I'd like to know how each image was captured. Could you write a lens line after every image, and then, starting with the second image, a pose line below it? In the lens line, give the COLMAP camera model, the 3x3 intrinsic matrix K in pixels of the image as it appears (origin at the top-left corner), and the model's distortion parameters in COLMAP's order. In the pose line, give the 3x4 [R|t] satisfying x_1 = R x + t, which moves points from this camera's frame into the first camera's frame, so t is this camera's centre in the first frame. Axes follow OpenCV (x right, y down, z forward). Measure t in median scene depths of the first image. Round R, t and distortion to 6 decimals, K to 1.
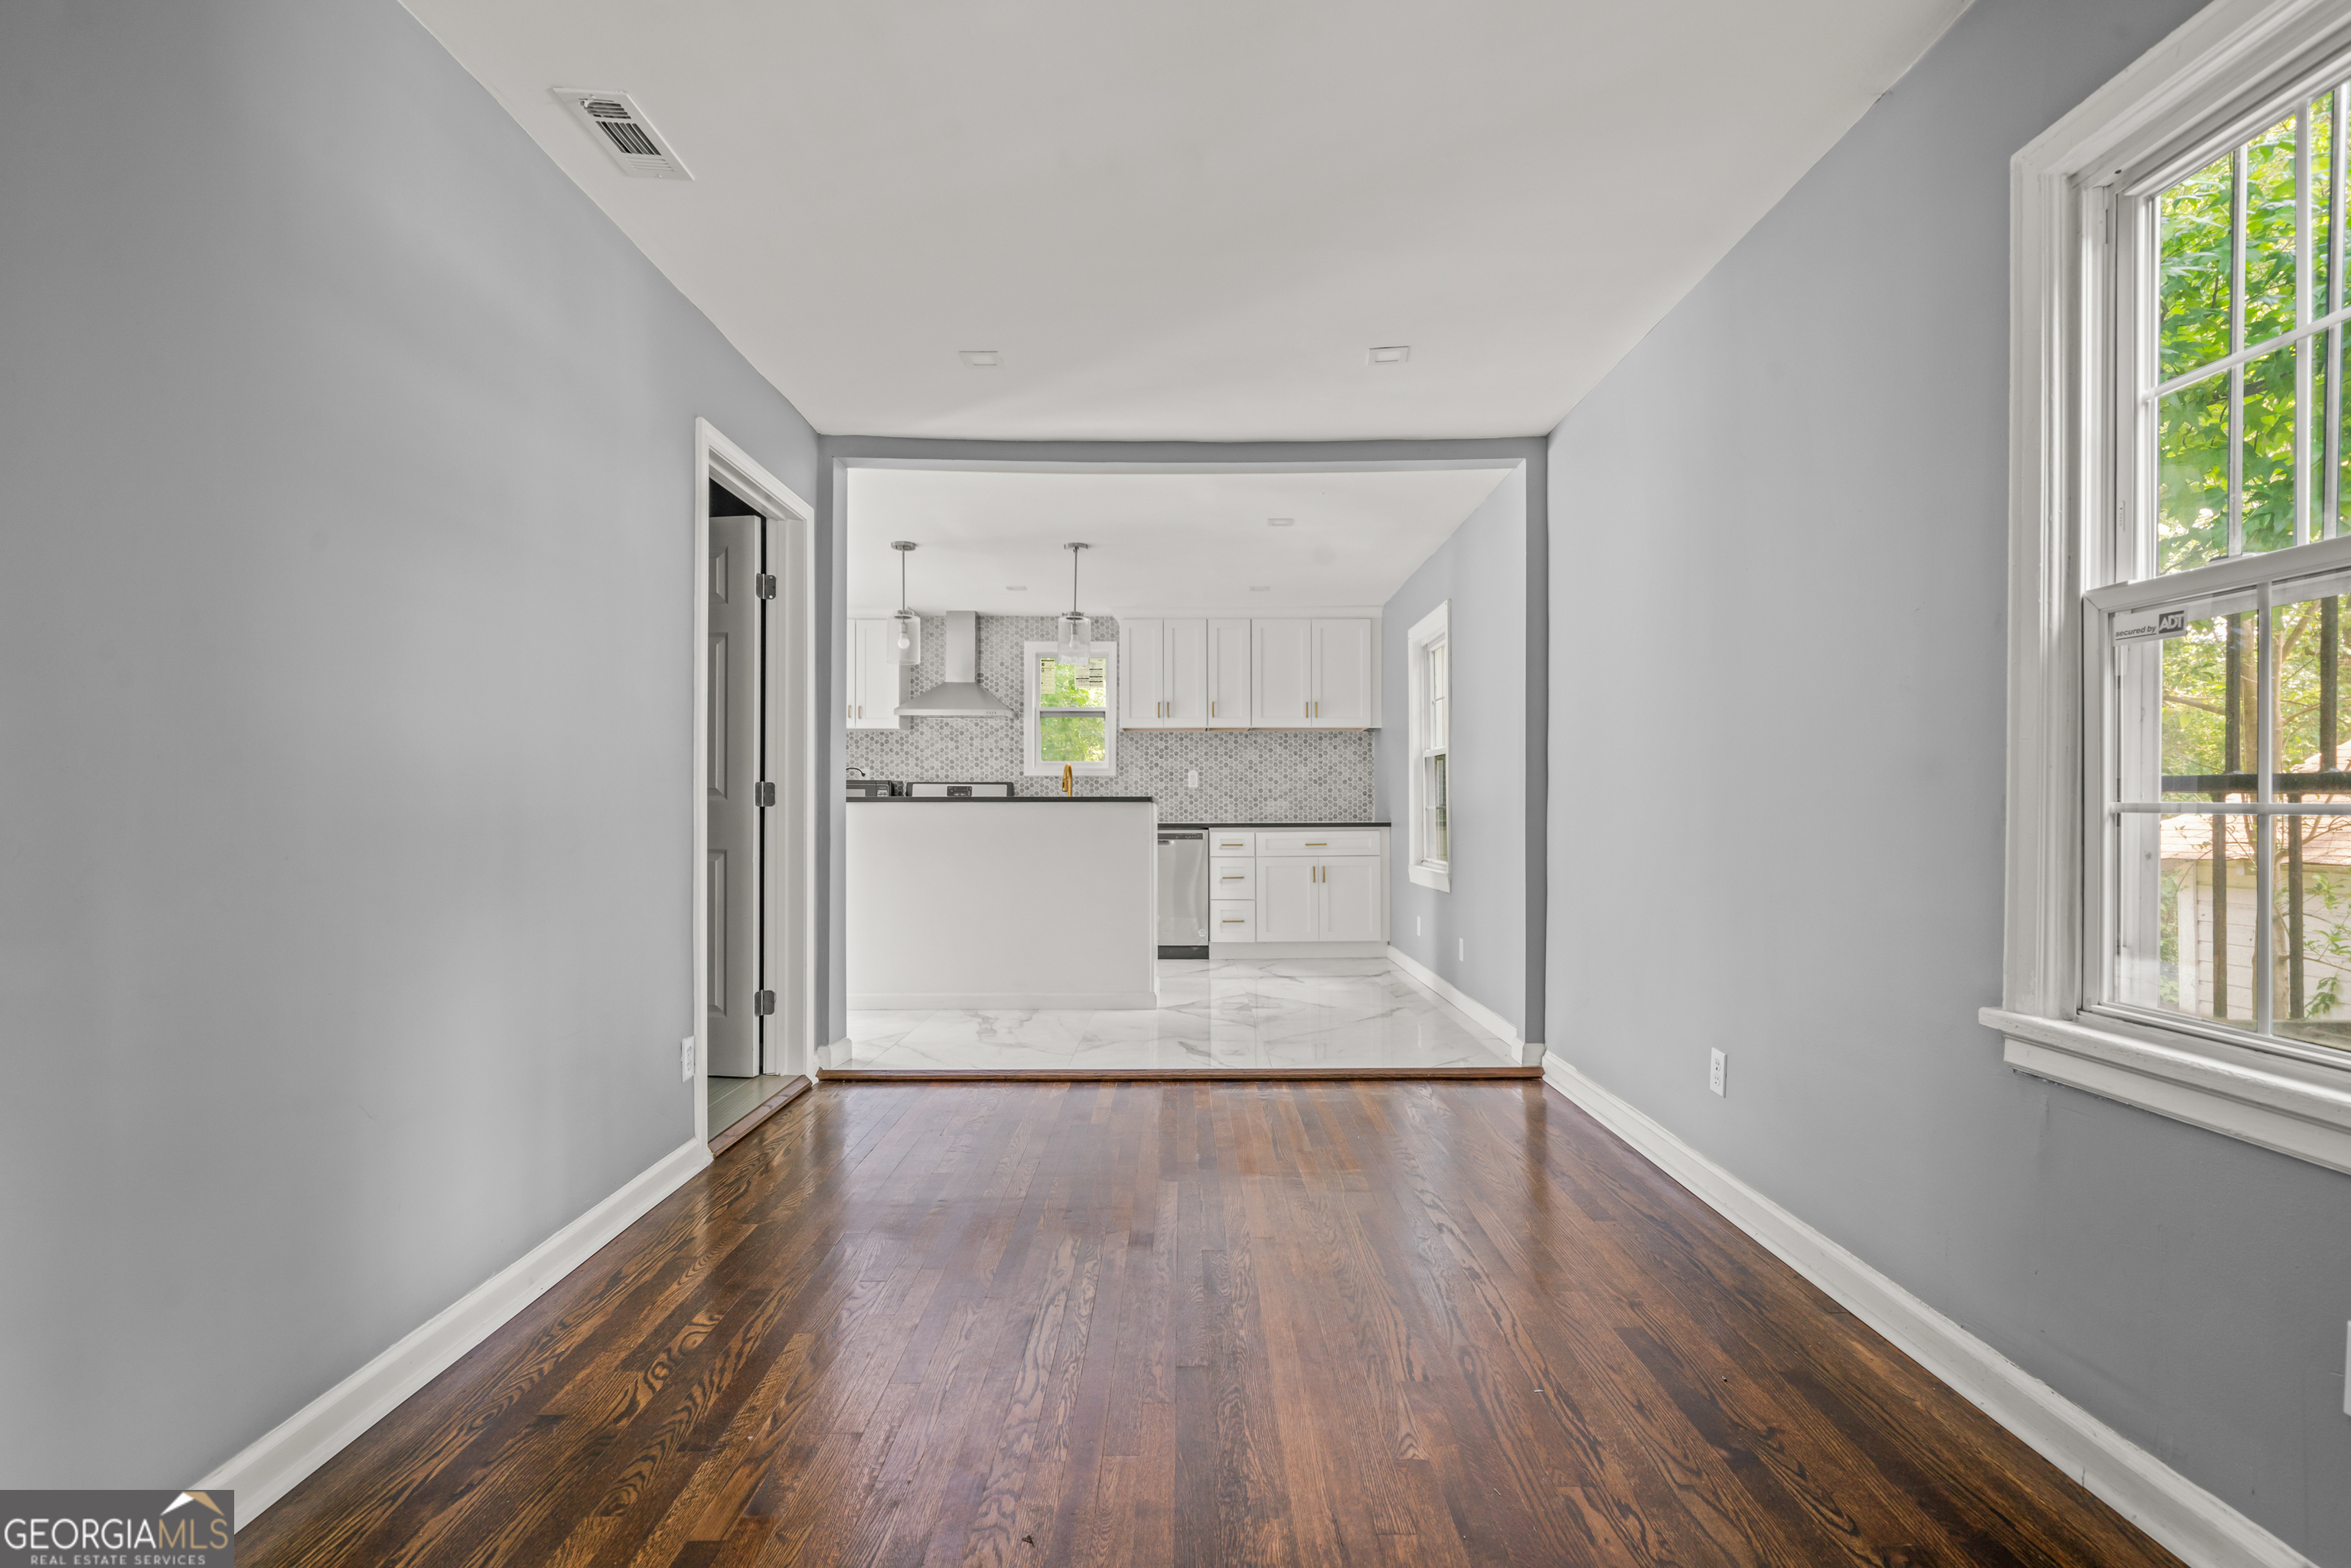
lens RADIAL K [[1092.2, 0, 1172.3], [0, 1092.2, 811.9], [0, 0, 1]] dist [0.000012, -0.000005]
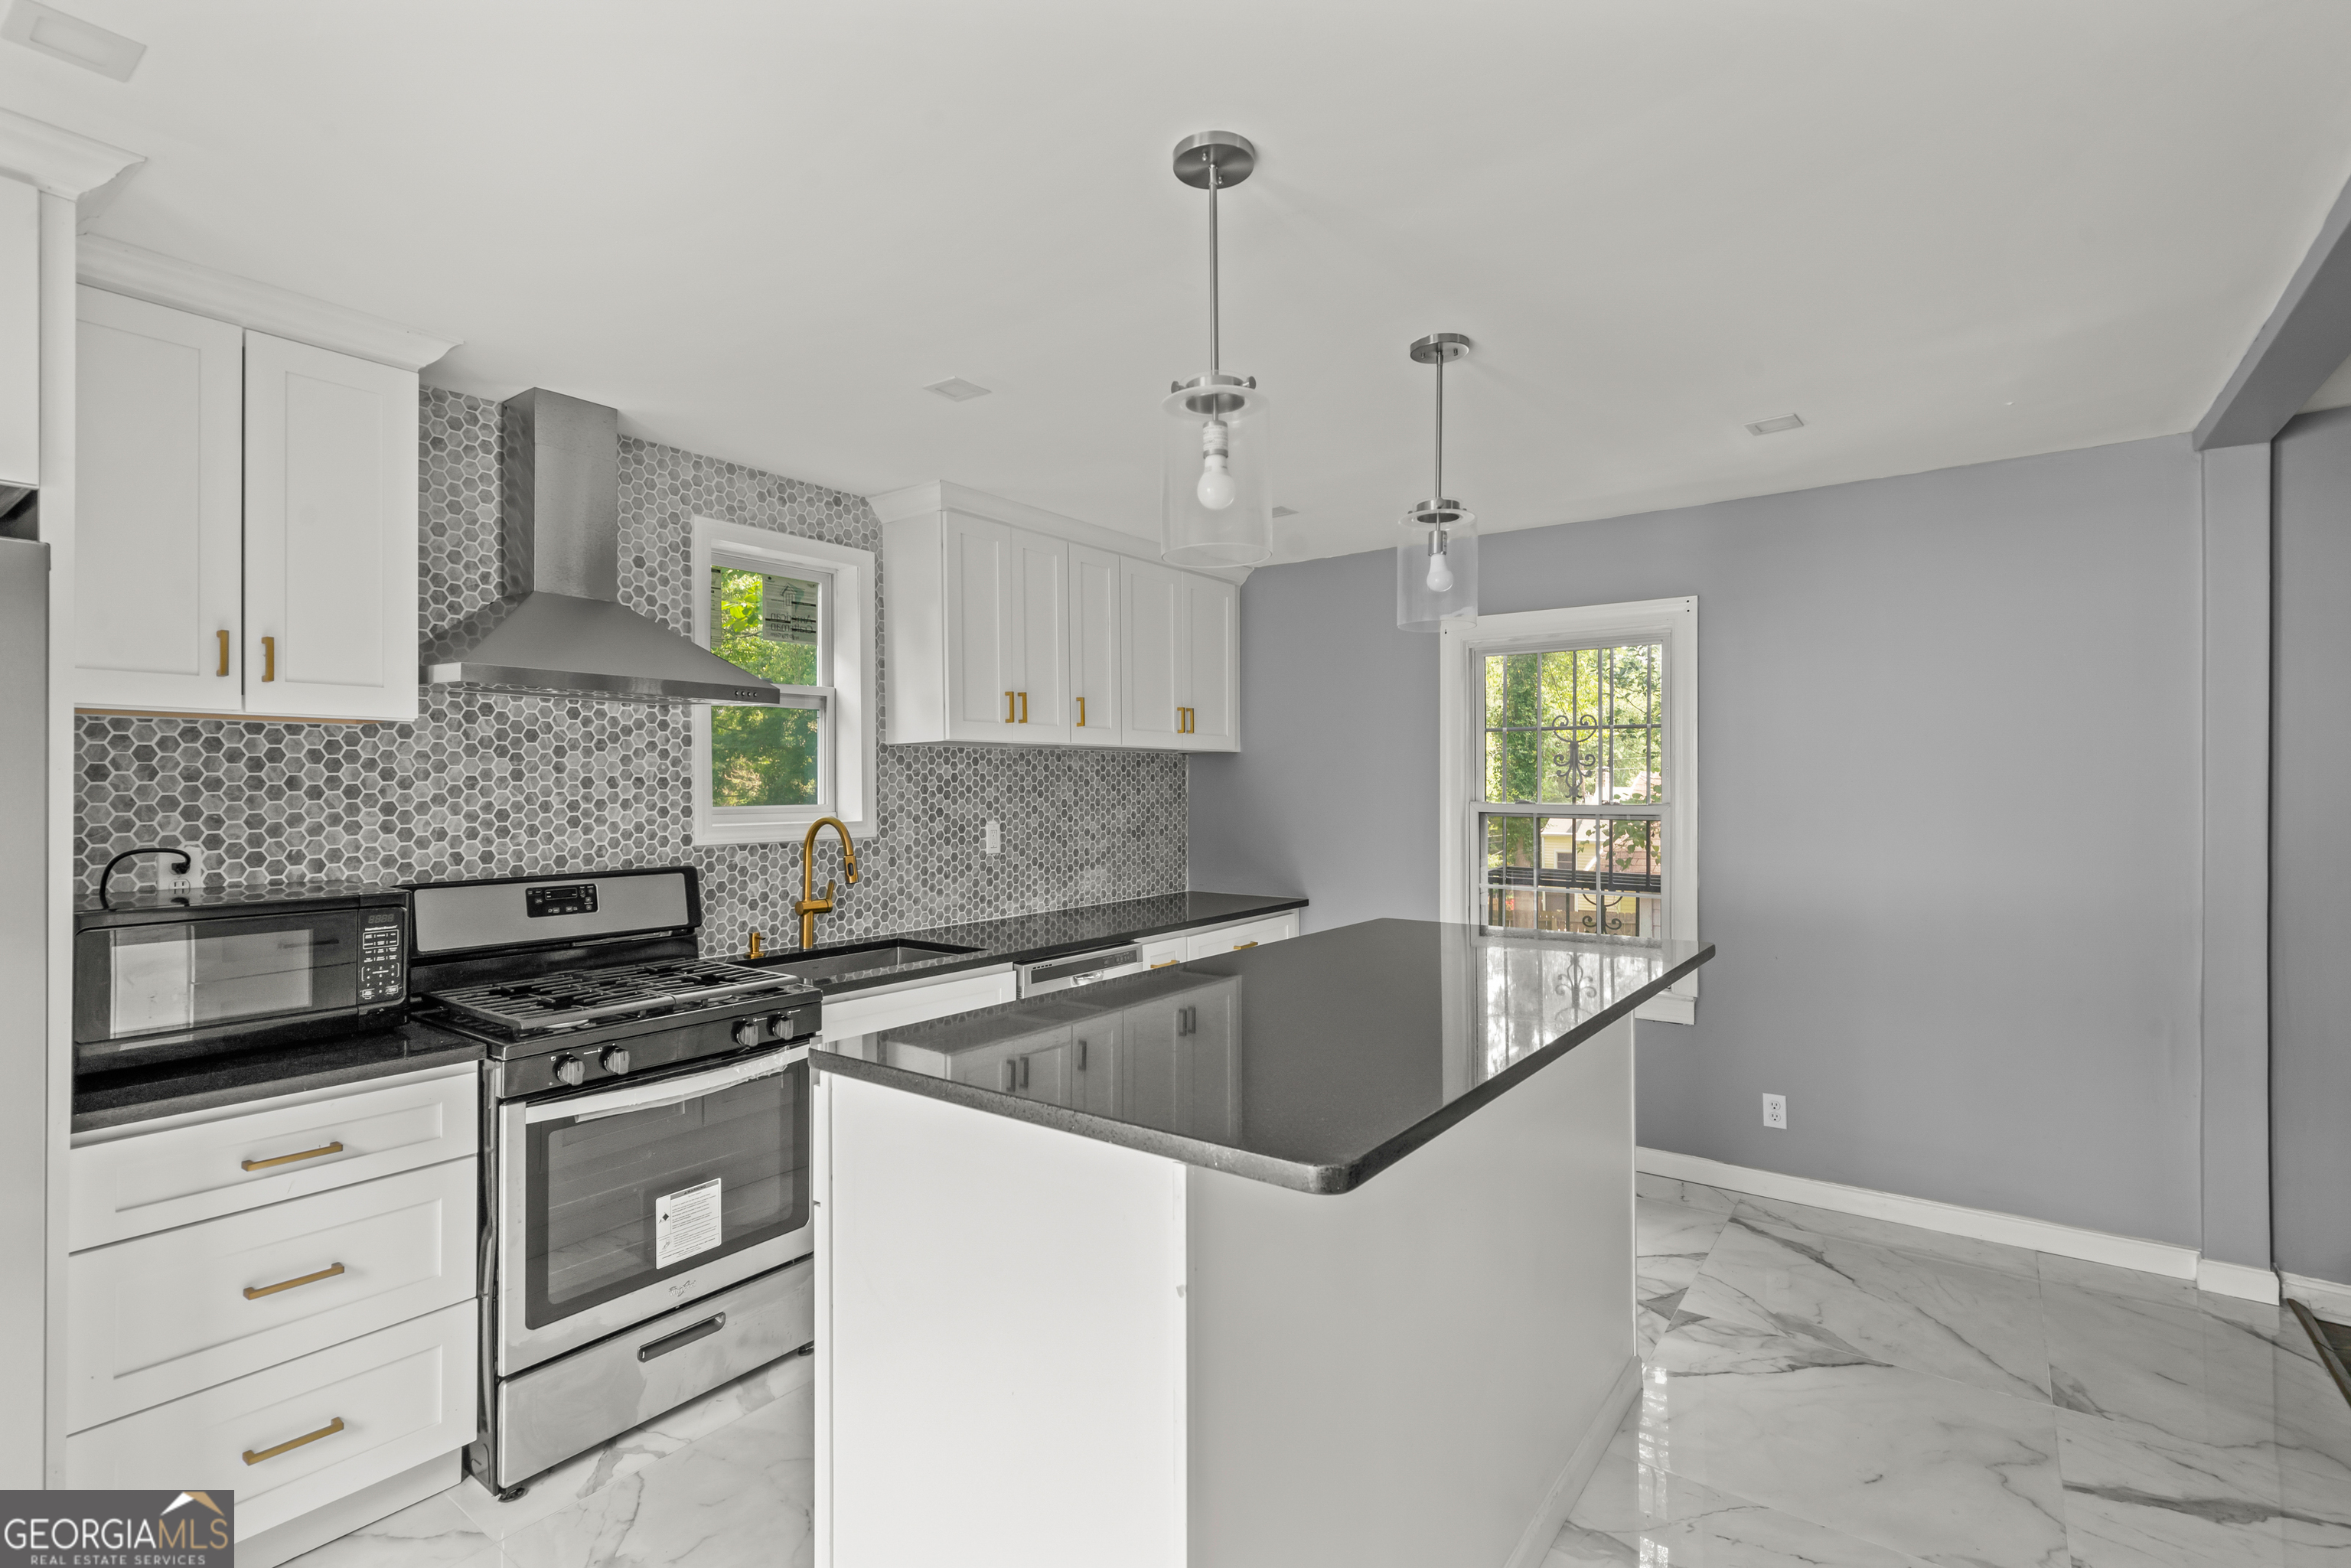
lens RADIAL K [[1099.5, 0, 1168.2], [0, 1099.5, 790.4], [0, 0, 1]] dist [-0.000862, -0.000014]
pose [[0.601285, -0.004674, 0.799021, -0.369648], [0.001033, 0.999987, 0.005073, -0.057667], [-0.799034, -0.002225, 0.601282, 0.636040]]
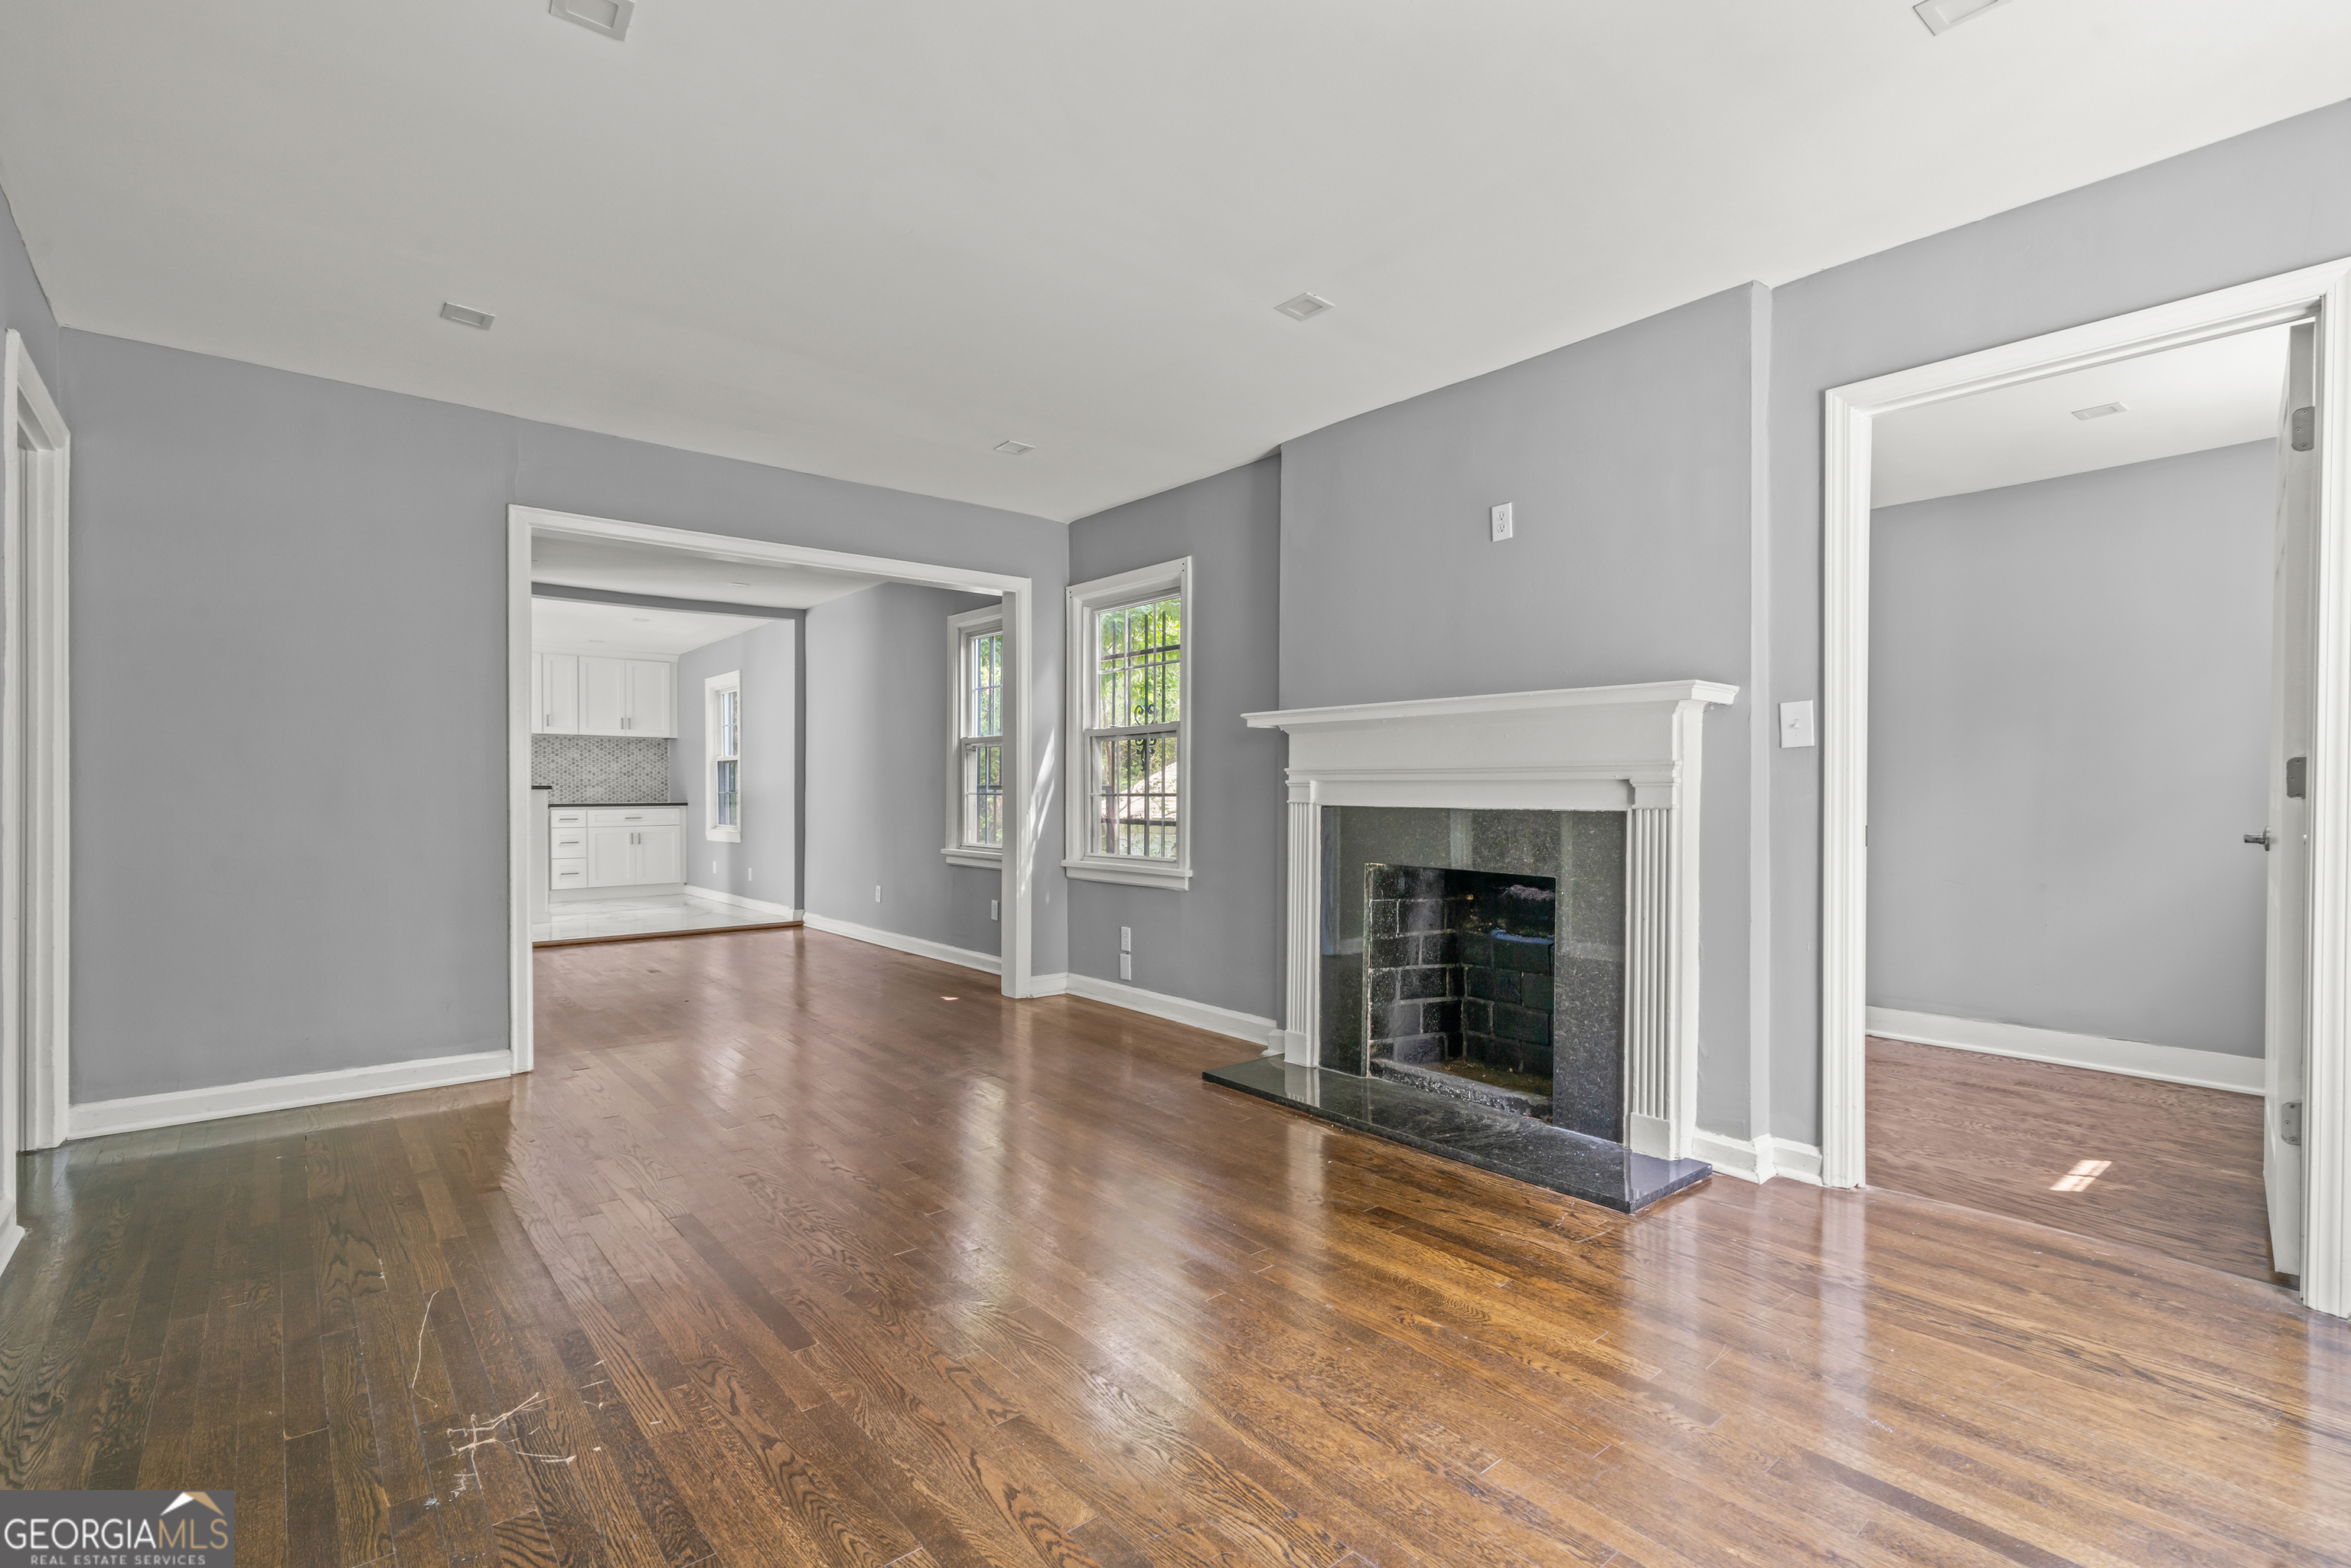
lens RADIAL K [[1099.5, 0, 1168.2], [0, 1099.5, 790.4], [0, 0, 1]] dist [-0.000862, -0.000014]
pose [[0.768637, 0.003216, 0.639677, -0.244468], [0.000405, 0.999985, -0.005515, 0.001234], [-0.639685, 0.004498, 0.768624, -0.550189]]
